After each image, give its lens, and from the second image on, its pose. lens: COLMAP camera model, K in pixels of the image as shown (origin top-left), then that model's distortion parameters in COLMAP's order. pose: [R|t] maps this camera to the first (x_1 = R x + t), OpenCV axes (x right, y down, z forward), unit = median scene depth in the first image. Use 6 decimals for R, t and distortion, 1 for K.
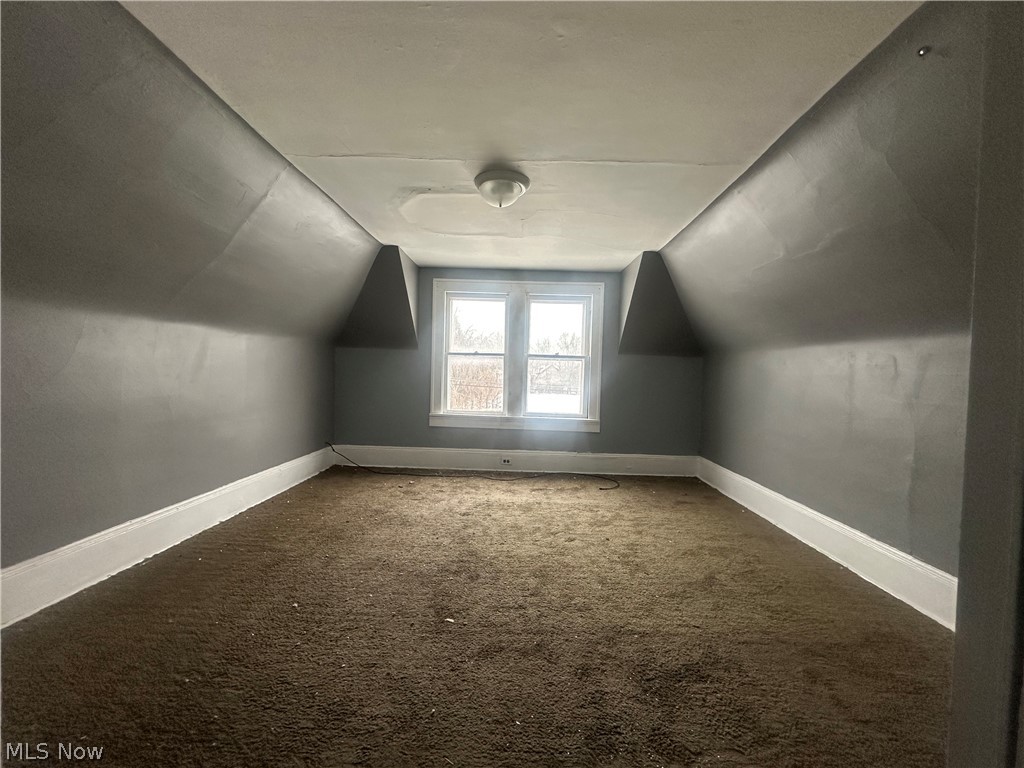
lens RADIAL K [[407.1, 0, 512.0], [0, 407.1, 384.0], [0, 0, 1]] dist [0.000536, -0.000138]
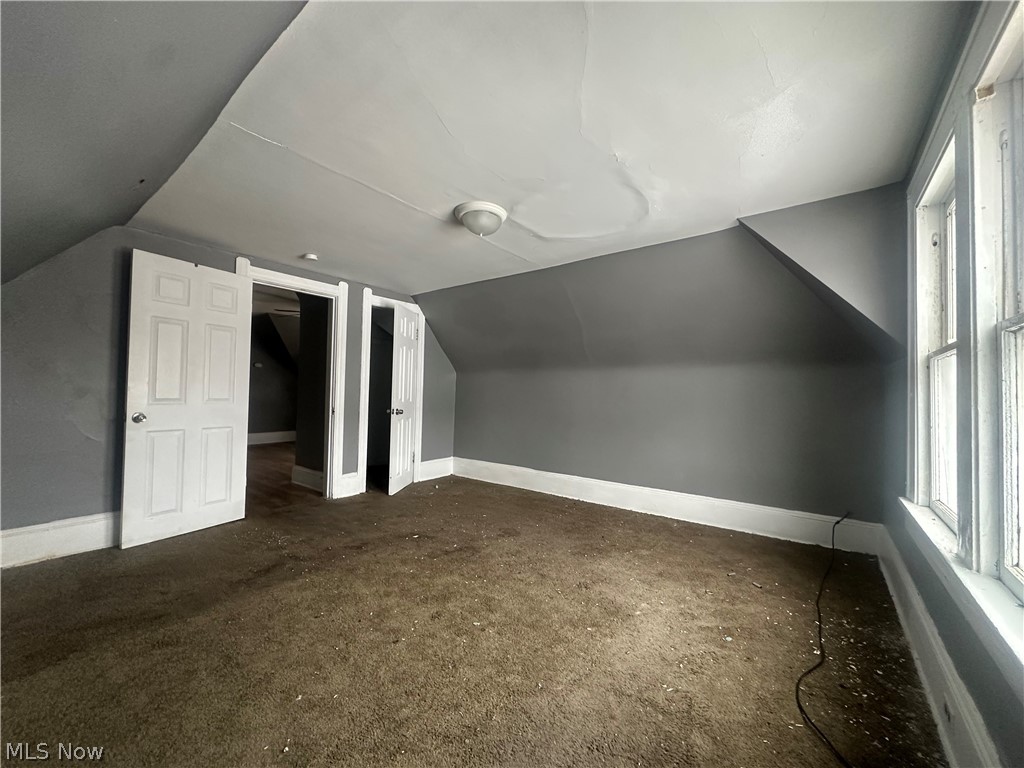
lens RADIAL K [[407.1, 0, 512.0], [0, 407.1, 384.0], [0, 0, 1]] dist [0.000536, -0.000138]
pose [[-0.596307, -0.053904, -0.800945, 0.339152], [-0.056152, 0.998100, -0.025368, -0.014157], [0.800790, 0.029848, -0.598201, 0.772607]]
